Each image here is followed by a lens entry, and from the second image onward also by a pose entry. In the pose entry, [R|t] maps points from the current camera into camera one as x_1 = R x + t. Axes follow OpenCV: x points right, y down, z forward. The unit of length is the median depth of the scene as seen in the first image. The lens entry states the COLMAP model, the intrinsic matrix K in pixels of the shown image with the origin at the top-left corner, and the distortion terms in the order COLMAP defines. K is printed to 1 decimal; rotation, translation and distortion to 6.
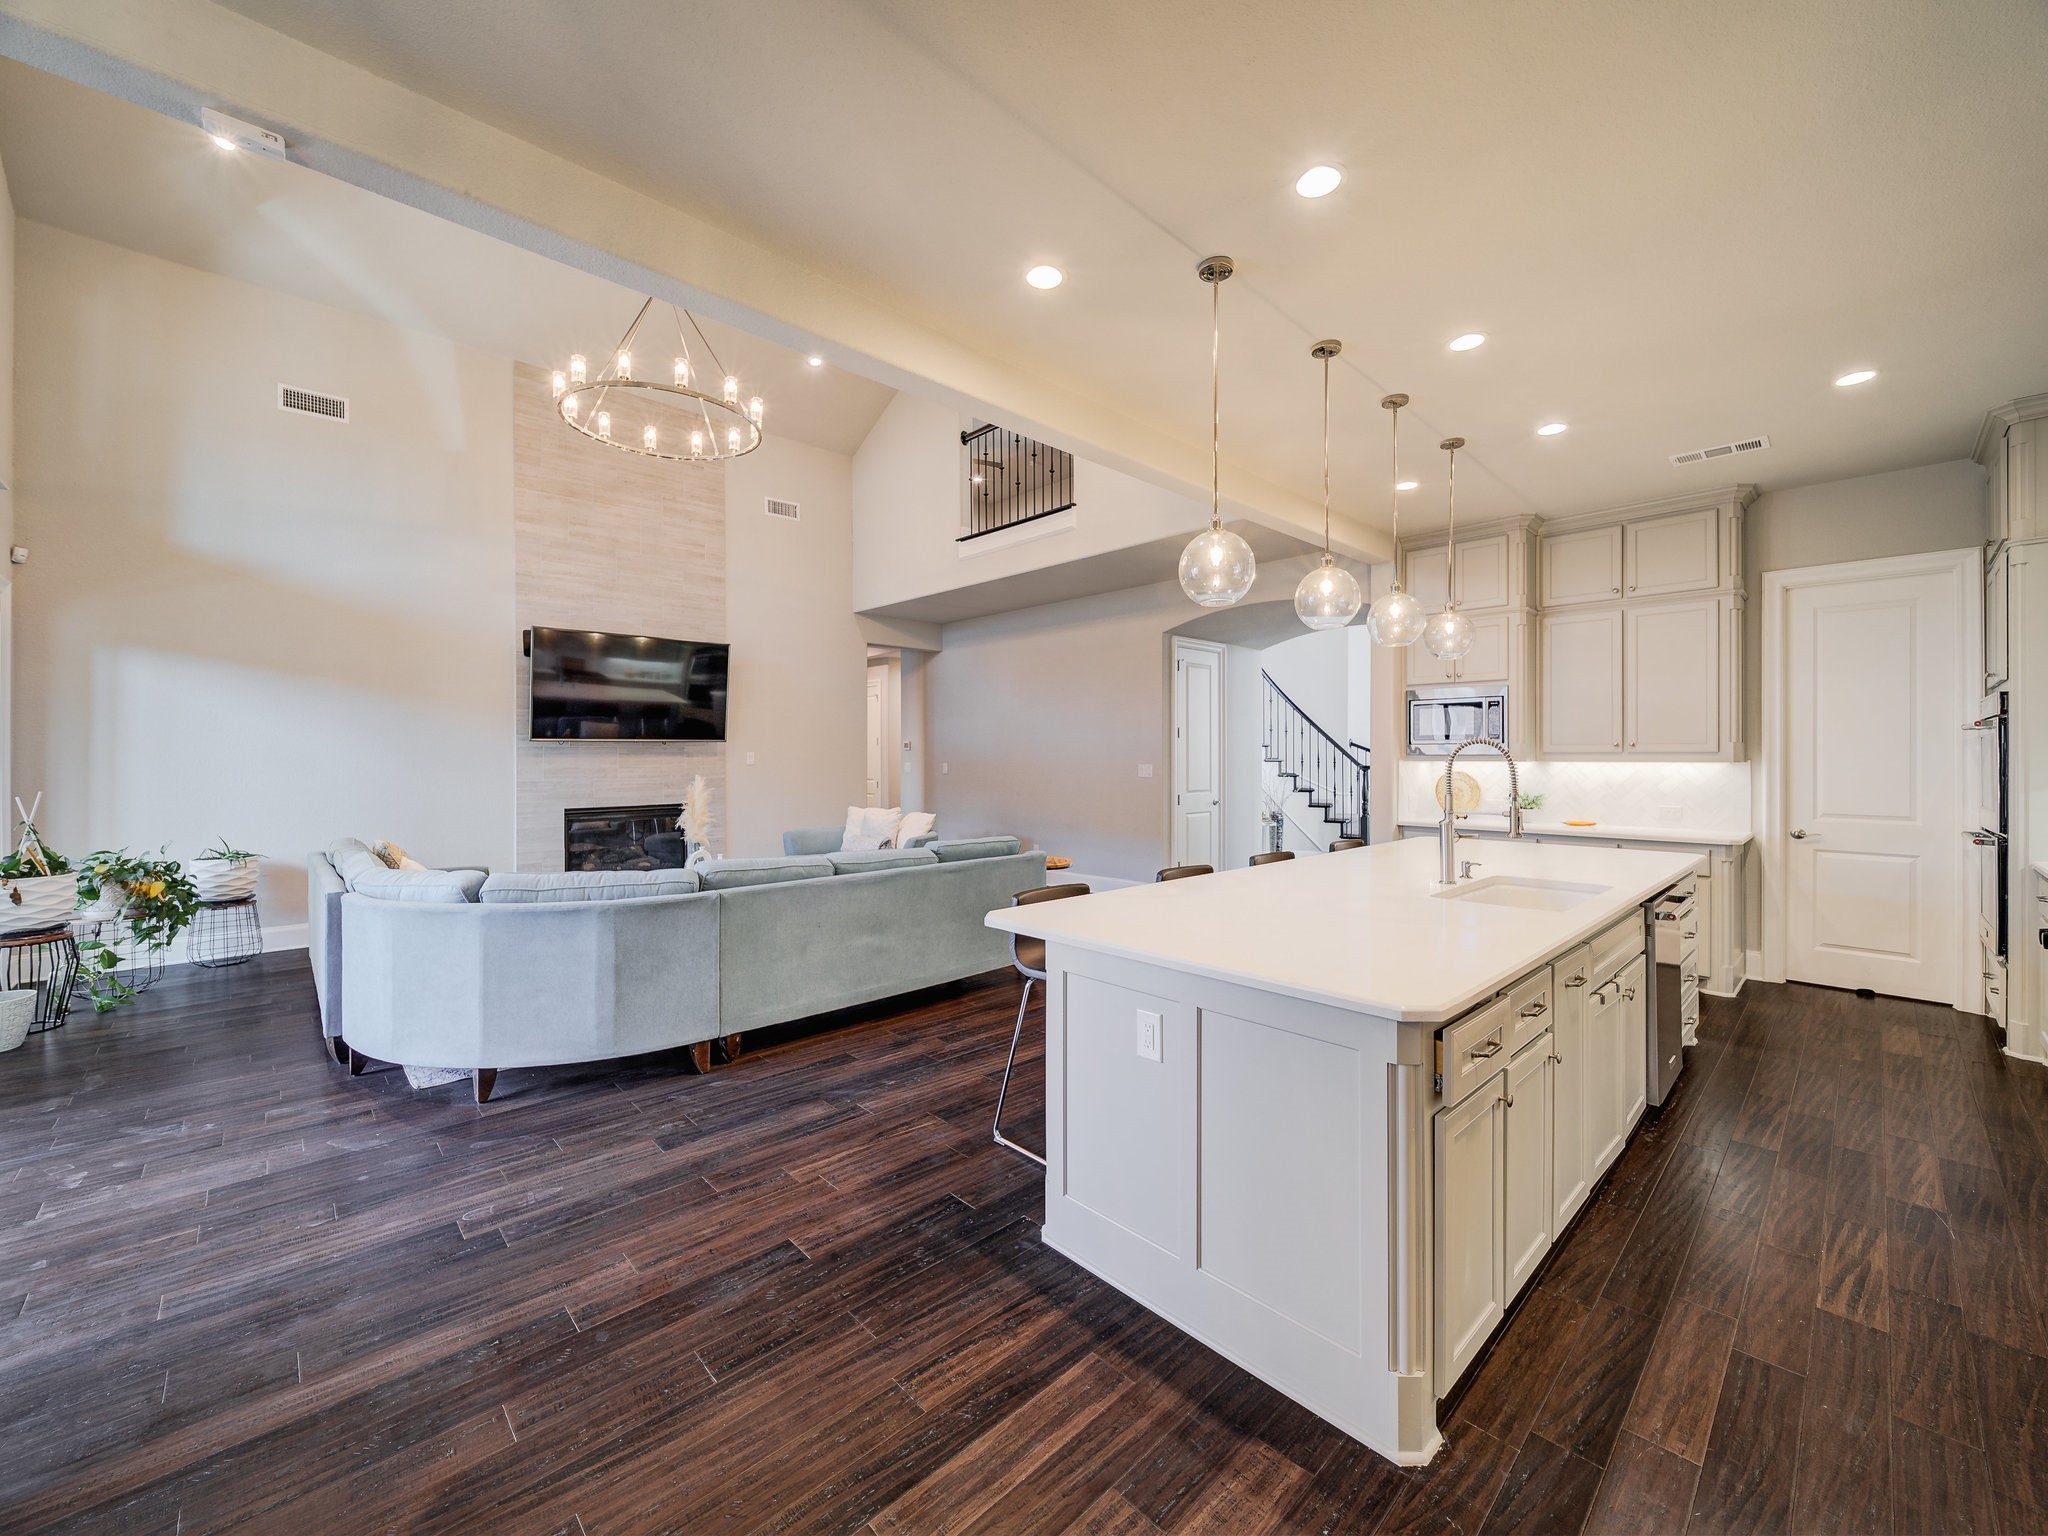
lens RADIAL K [[803.7, 0, 1044.7], [0, 803.7, 753.6], [0, 0, 1]] dist [-0.000388, -0.002061]
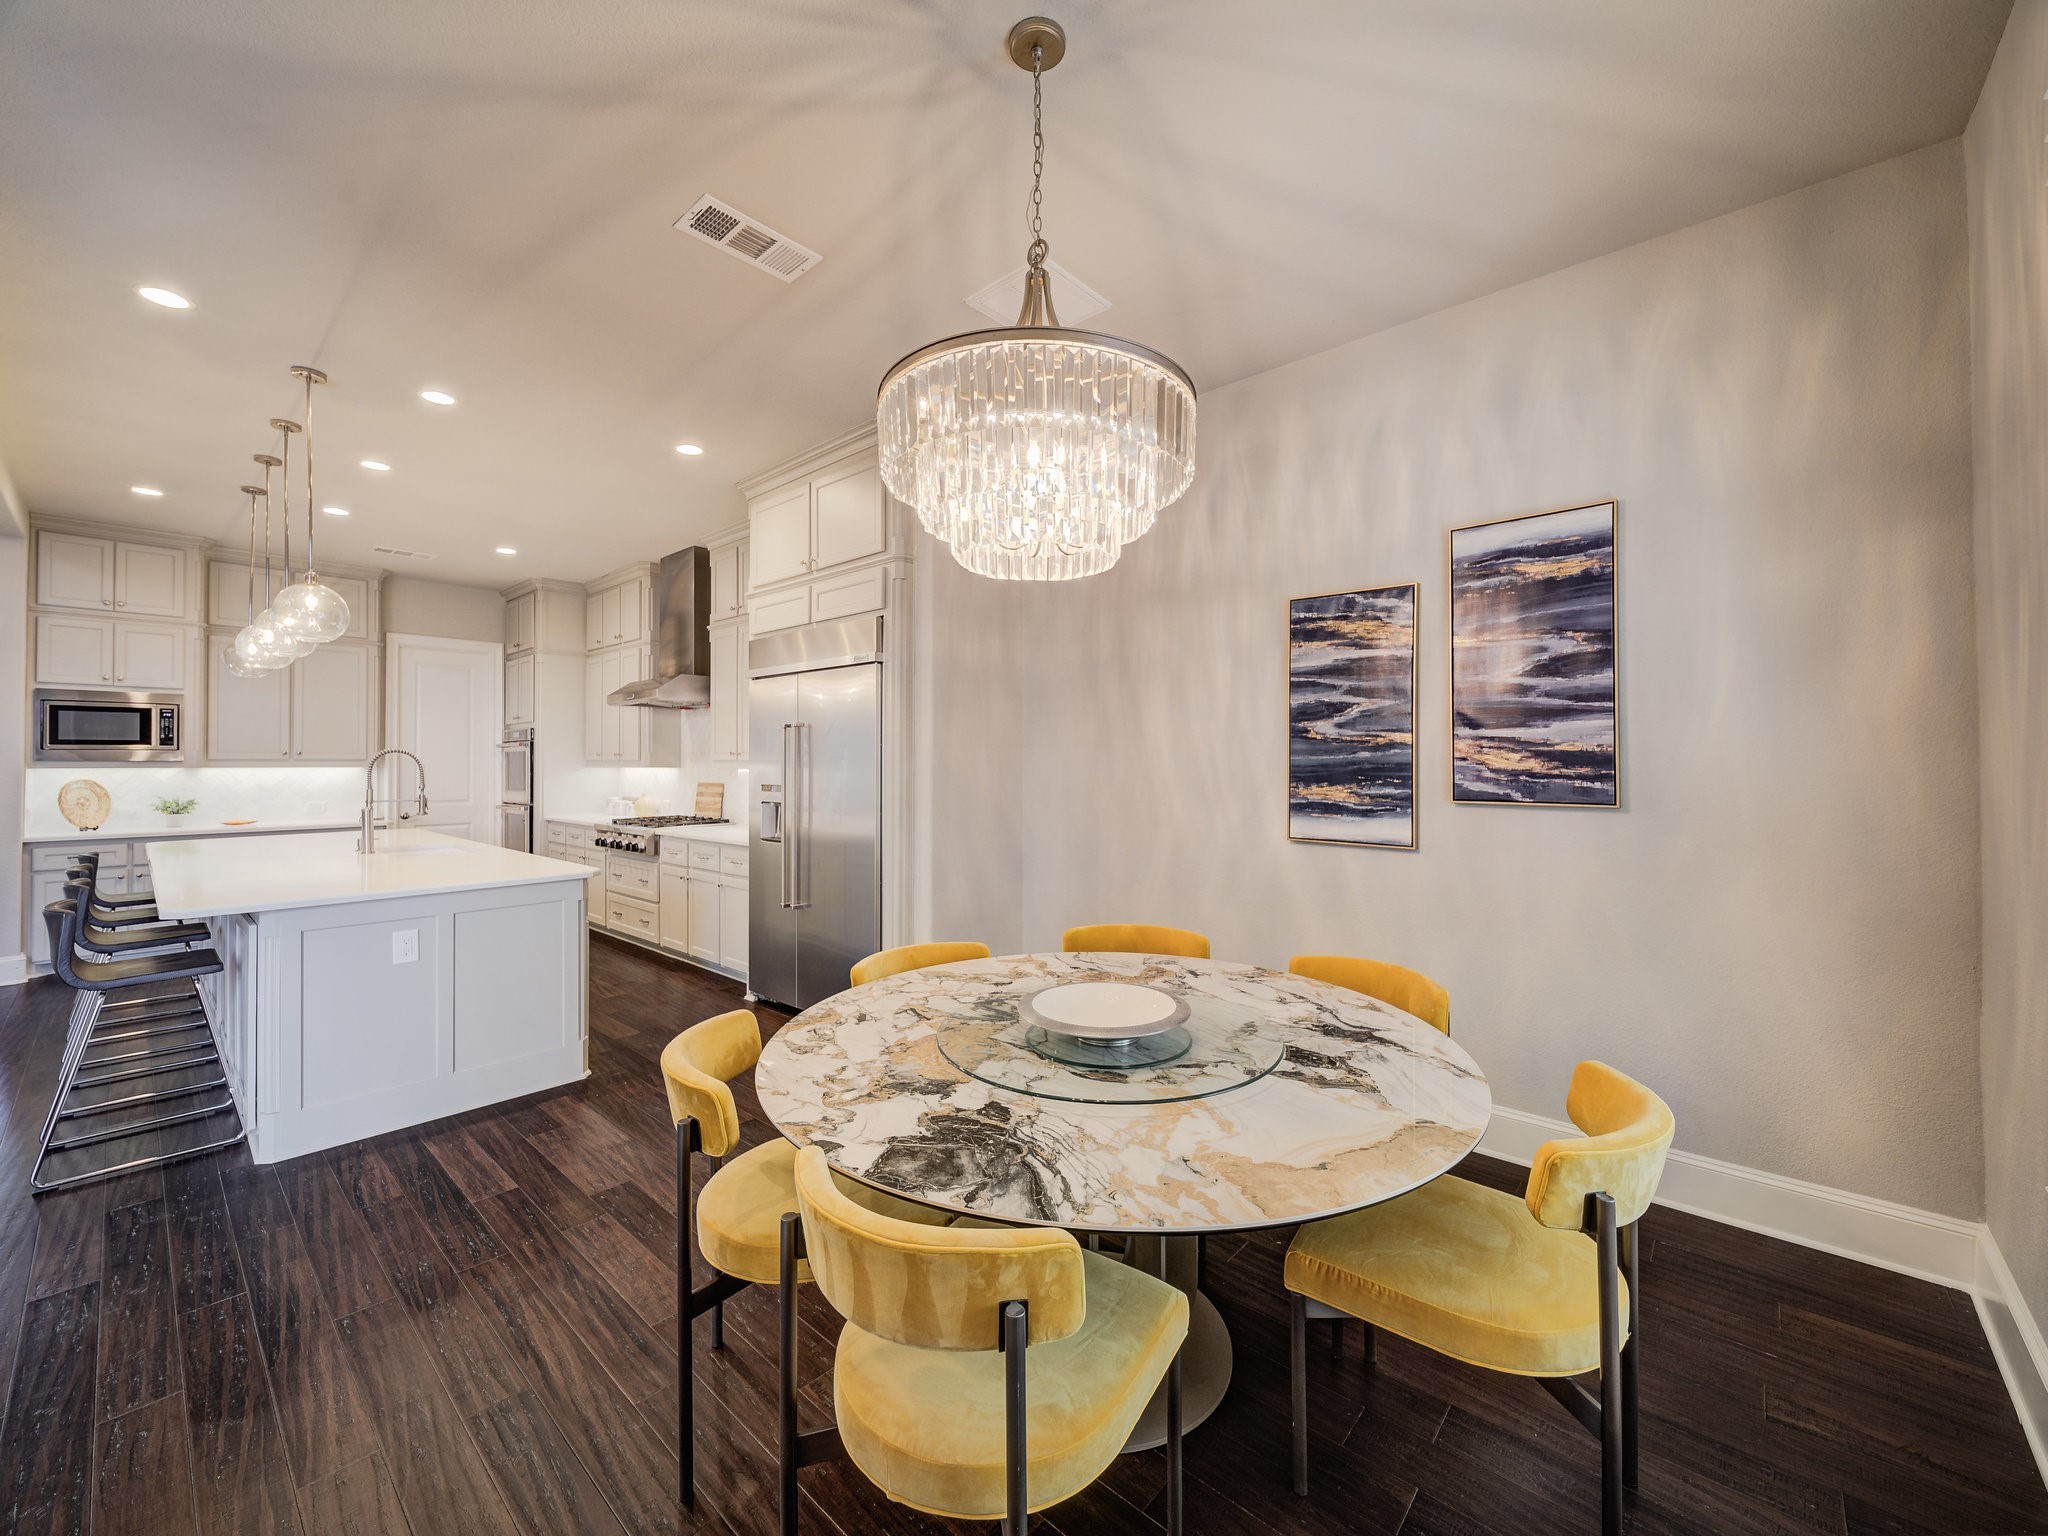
lens RADIAL K [[803.7, 0, 1029.7], [0, 803.7, 758.0], [0, 0, 1]] dist [-0.000388, -0.002061]
pose [[-0.079172, 0.004973, 0.996849, -0.613274], [0.000357, 0.999988, -0.004960, 0.003386], [-0.996861, -0.000037, -0.079173, -0.017454]]
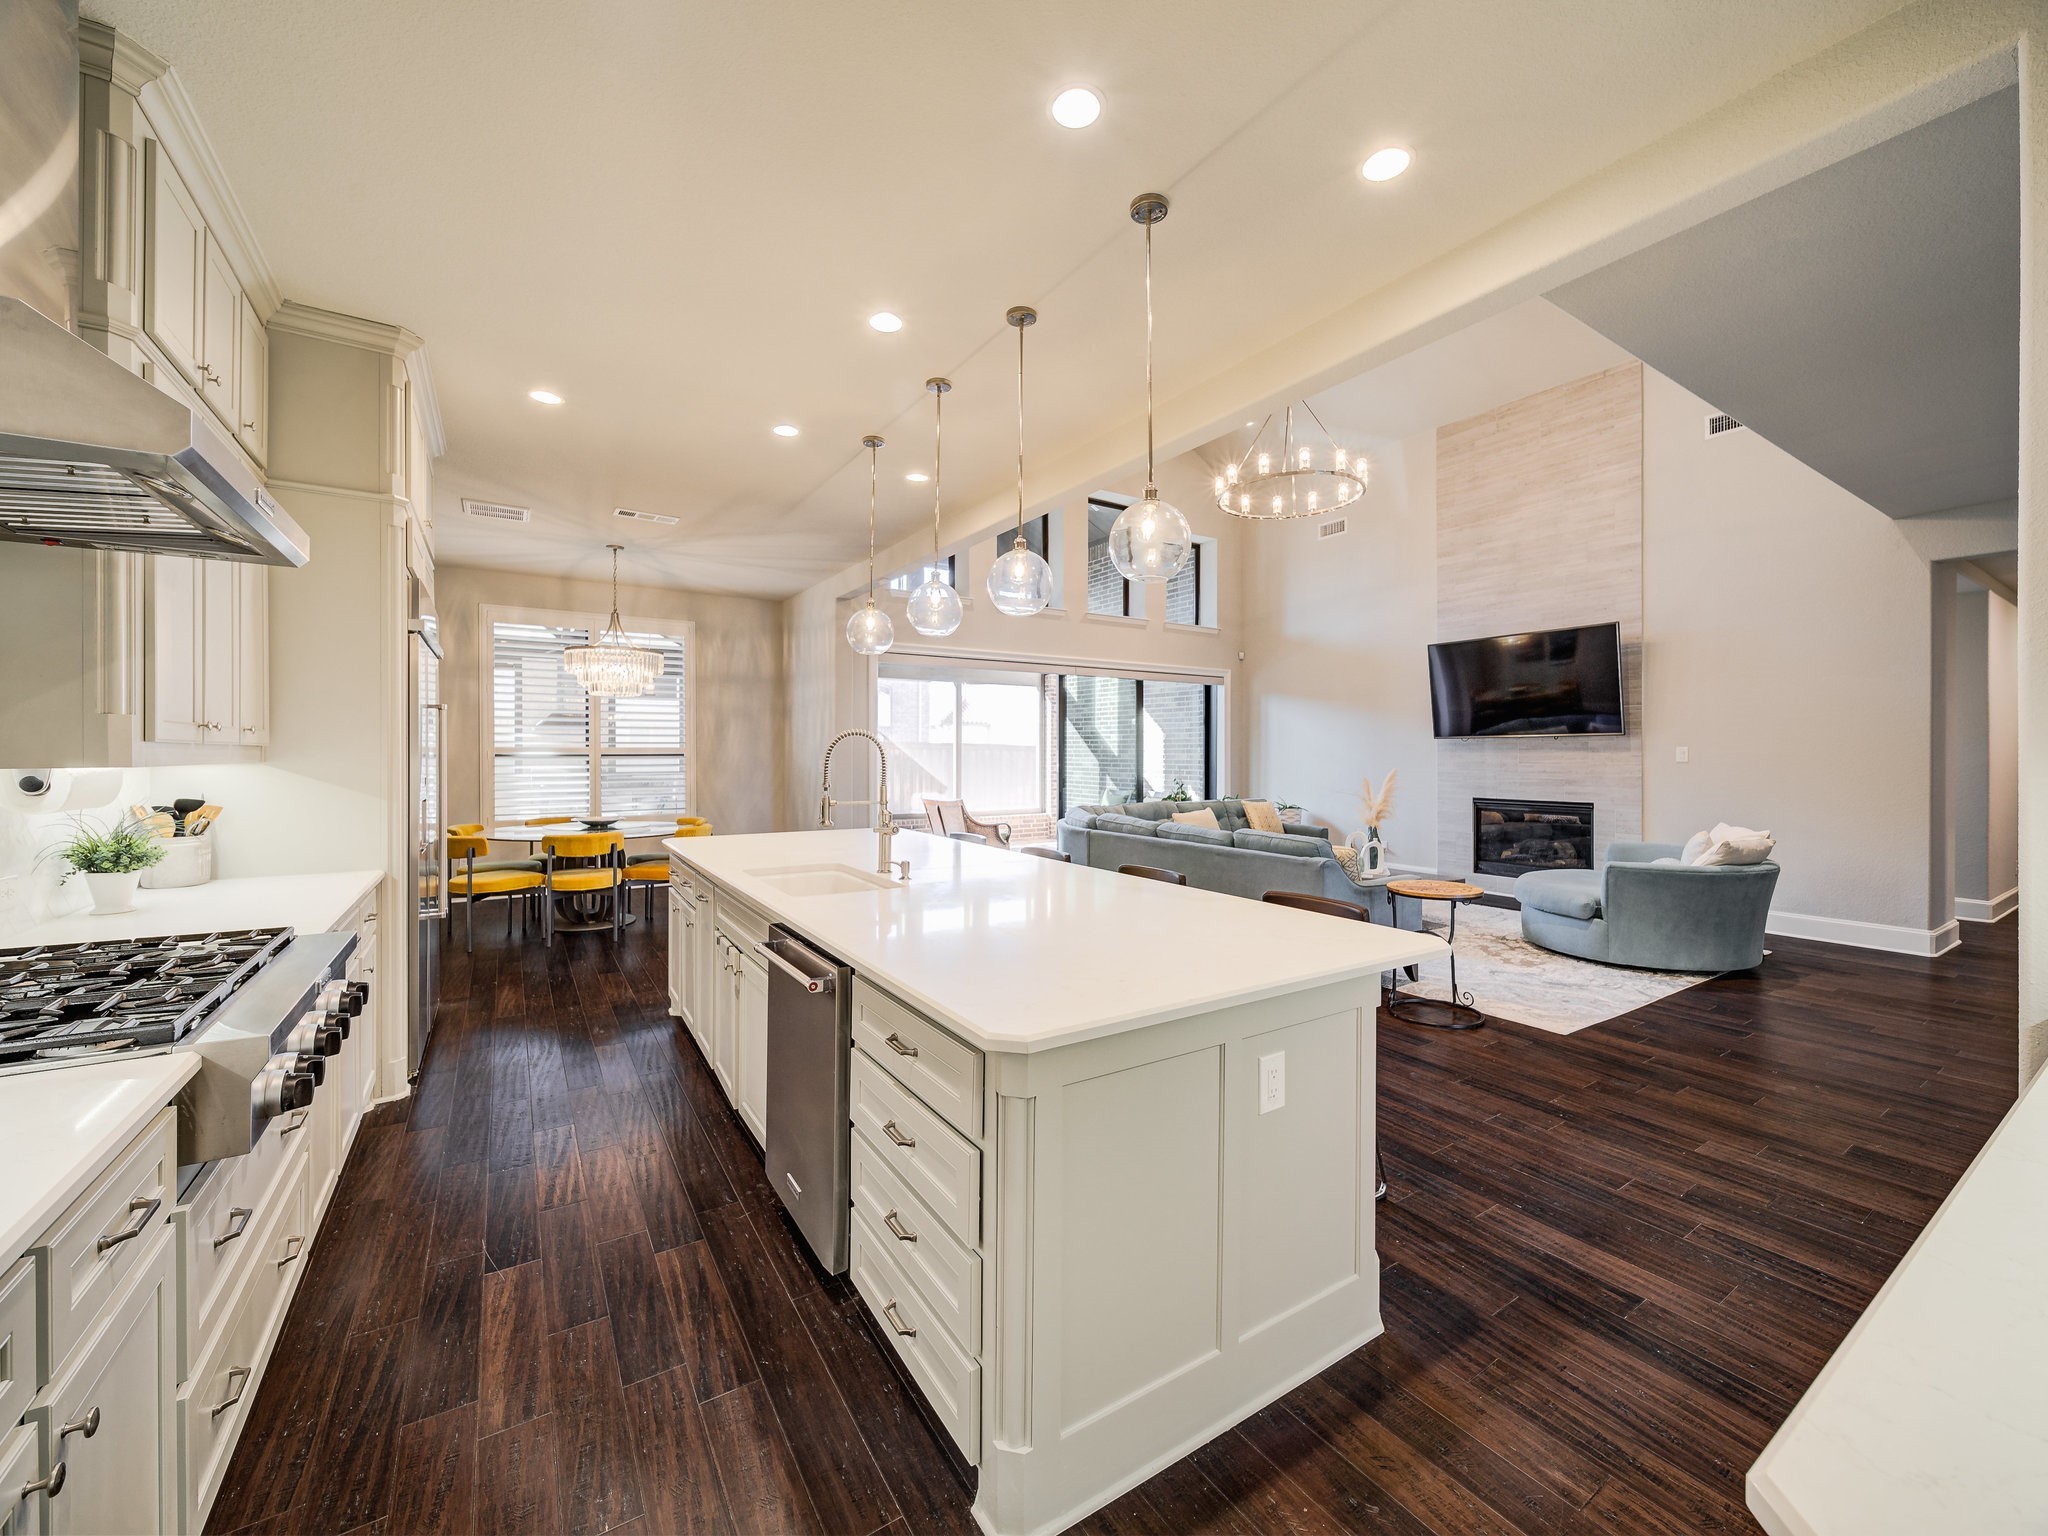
lens RADIAL K [[803.7, 0, 1025.8], [0, 803.7, 760.1], [0, 0, 1]] dist [-0.000388, -0.002061]
pose [[-0.194222, 0.009846, -0.980908, 0.944692], [0.000819, 0.999951, 0.009875, 0.005614], [0.980957, 0.001115, -0.194220, 0.884826]]
